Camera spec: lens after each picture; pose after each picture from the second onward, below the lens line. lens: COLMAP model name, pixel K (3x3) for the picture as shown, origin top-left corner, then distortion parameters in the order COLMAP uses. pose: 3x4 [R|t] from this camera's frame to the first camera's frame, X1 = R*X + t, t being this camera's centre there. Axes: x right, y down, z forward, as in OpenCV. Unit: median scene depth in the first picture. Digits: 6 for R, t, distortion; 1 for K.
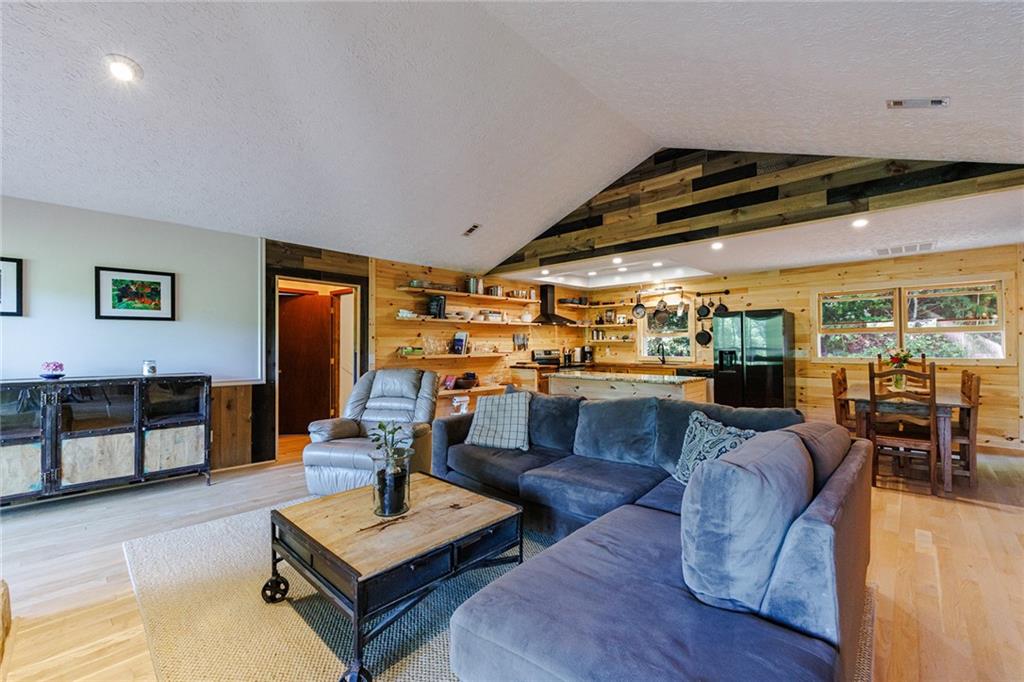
lens RADIAL K [[419.9, 0, 505.0], [0, 419.9, 340.9], [0, 0, 1]] dist [-0.008070, -0.001535]
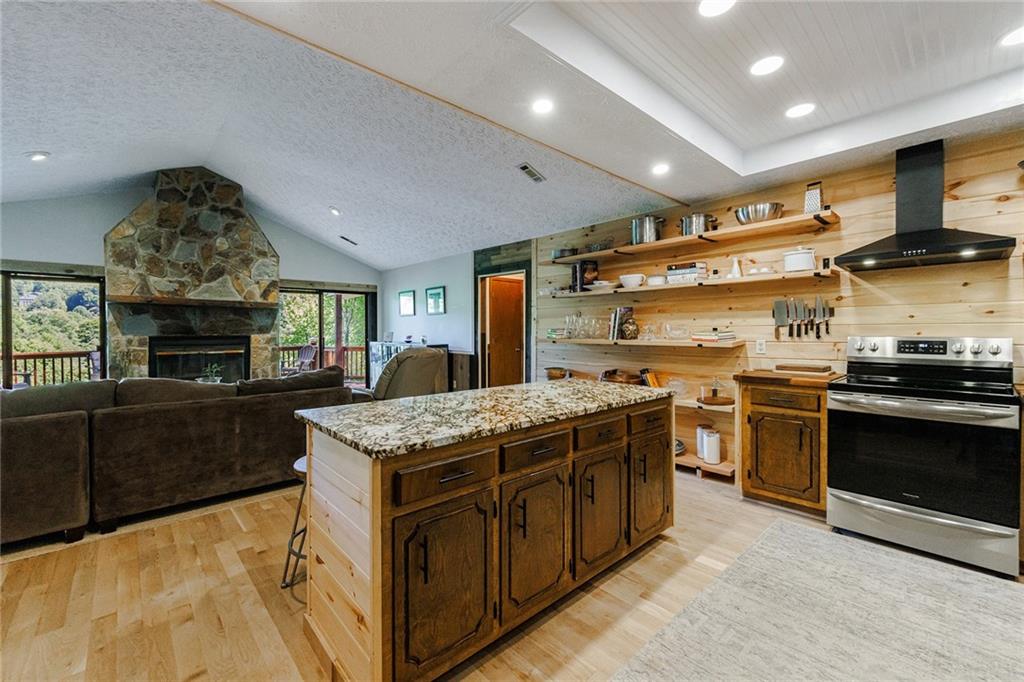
lens RADIAL K [[417.5, 0, 516.9], [0, 417.5, 336.4], [0, 0, 1]] dist [-0.007892, 0.000944]
pose [[-0.048194, 0.018980, -0.998658, 0.554401], [0.013137, 0.999745, 0.018367, 0.011134], [0.998752, -0.012234, -0.048431, 0.839627]]
